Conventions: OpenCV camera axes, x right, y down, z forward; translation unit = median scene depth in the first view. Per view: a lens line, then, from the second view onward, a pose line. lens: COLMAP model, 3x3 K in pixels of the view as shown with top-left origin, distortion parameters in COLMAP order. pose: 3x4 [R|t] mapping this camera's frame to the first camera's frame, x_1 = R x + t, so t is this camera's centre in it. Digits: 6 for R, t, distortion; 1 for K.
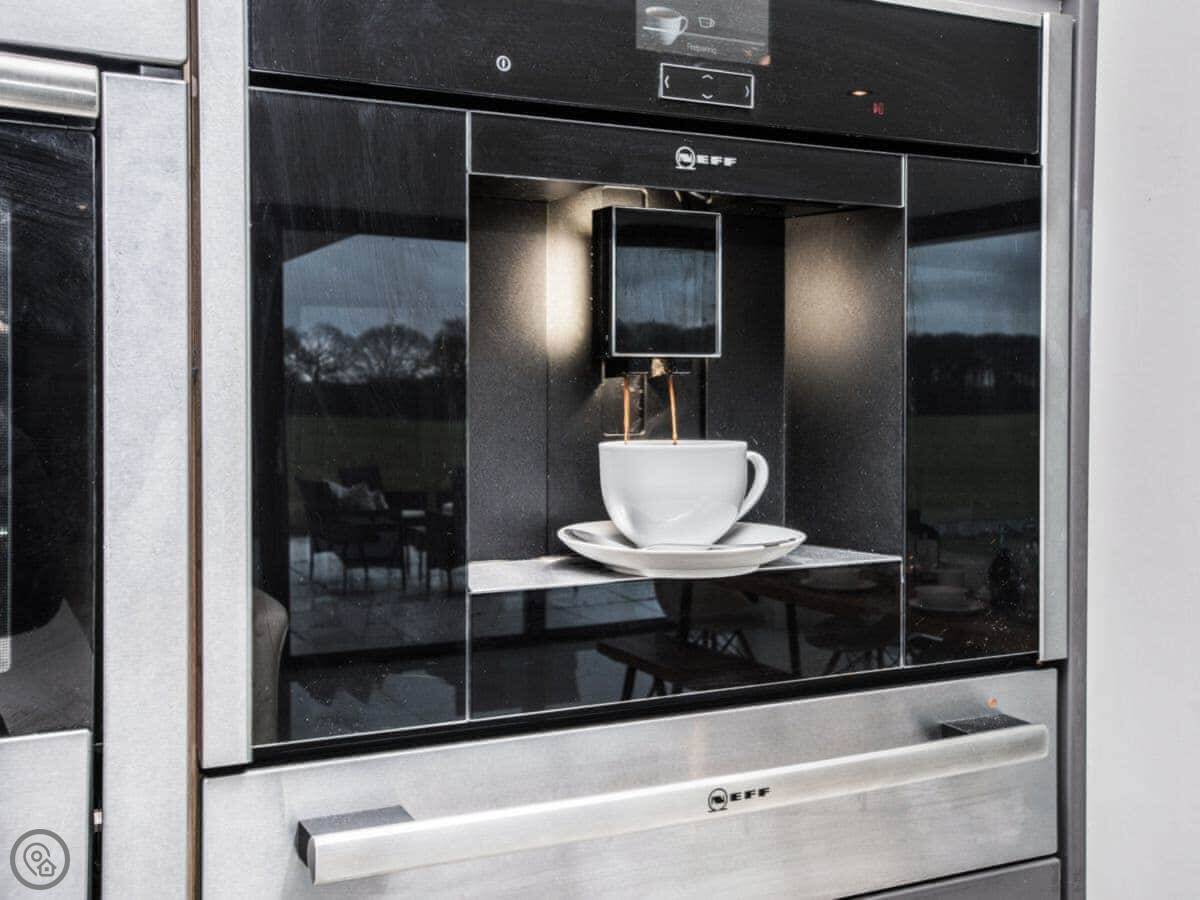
lens RADIAL K [[1244.4, 0, 599.2], [0, 1244.4, 447.4], [0, 0, 1]] dist [0.010437, 0.000000]
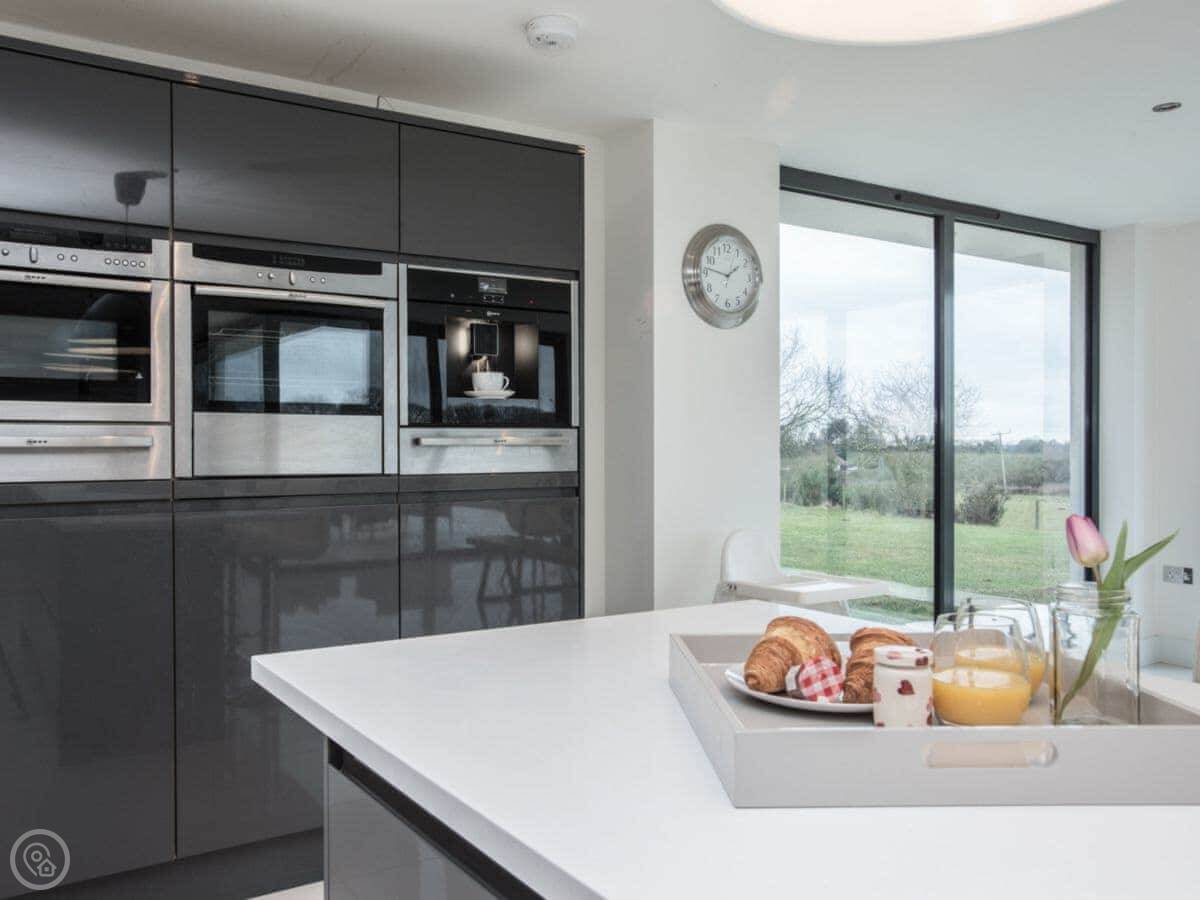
lens RADIAL K [[994.6, 0, 600.9], [0, 994.6, 450.9], [0, 0, 1]] dist [-0.001658, -0.004322]
pose [[0.990256, -0.008354, 0.139011, -0.041527], [0.014881, 0.998831, -0.045982, 0.472153], [-0.138464, 0.047602, 0.989223, -2.785545]]
